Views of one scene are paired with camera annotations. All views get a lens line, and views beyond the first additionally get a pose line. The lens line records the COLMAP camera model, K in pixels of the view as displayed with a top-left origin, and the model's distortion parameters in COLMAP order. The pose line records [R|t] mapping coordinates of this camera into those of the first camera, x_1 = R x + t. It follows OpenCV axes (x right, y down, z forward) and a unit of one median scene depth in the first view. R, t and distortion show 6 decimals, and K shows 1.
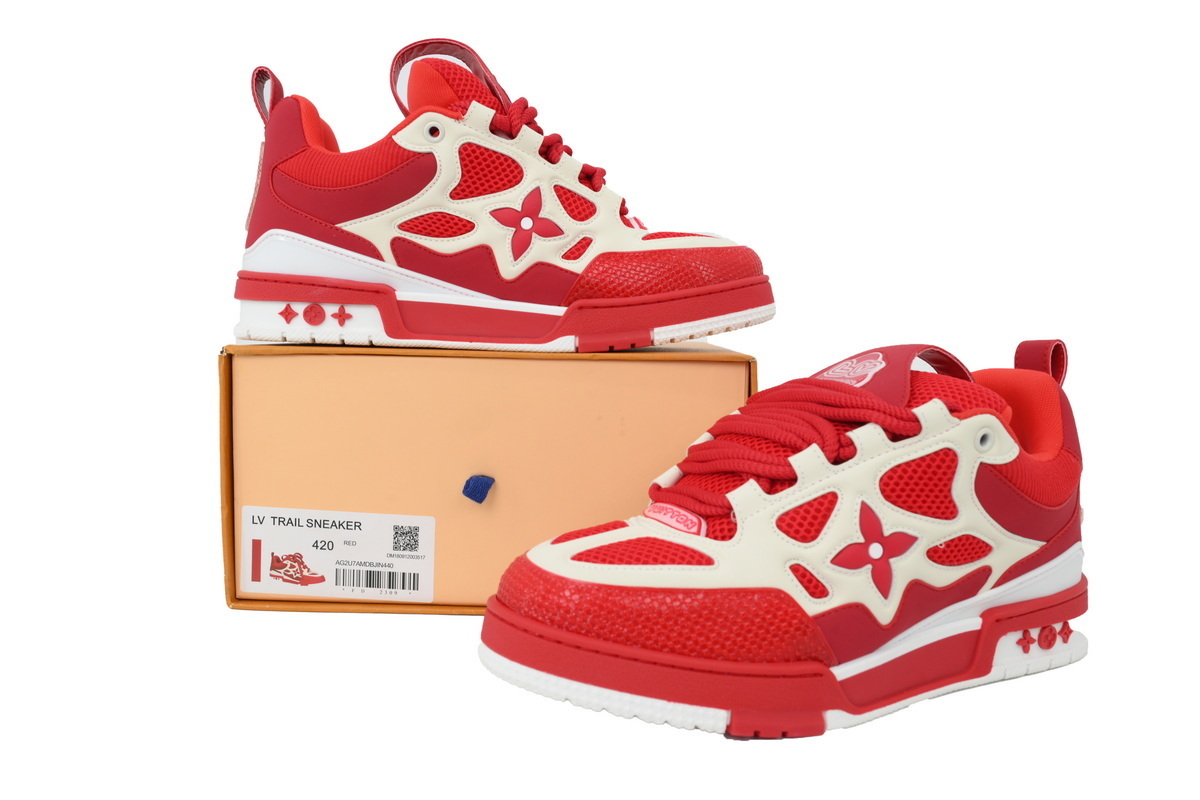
lens RADIAL K [[893.2, 0, 612.1], [0, 893.2, 409.0], [0, 0, 1]] dist [-0.001673, 0.000162]
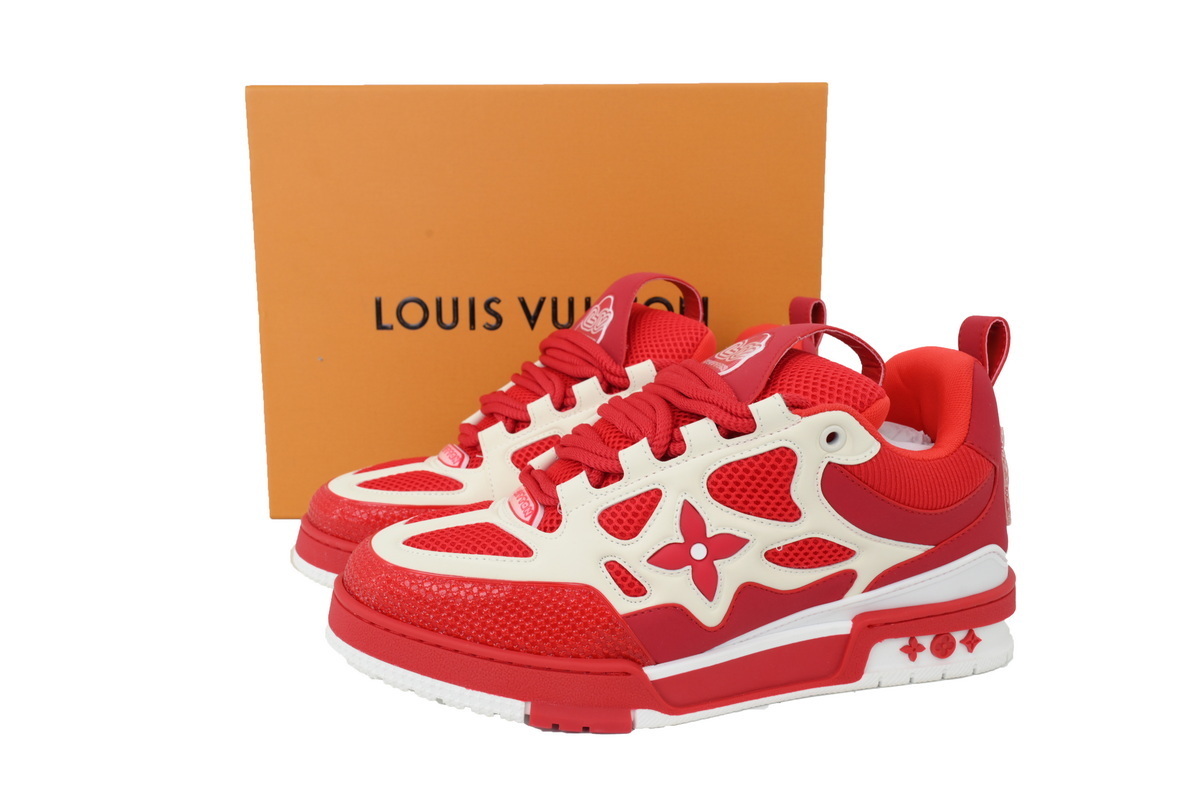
lens RADIAL K [[893.2, 0, 601.2], [0, 893.2, 399.3], [0, 0, 1]] dist [-0.001673, 0.000162]
pose [[0.977772, 0.023838, -0.208311, 0.385137], [-0.008807, 0.997308, 0.072789, -0.073498], [0.209486, -0.069337, 0.975350, 0.049114]]
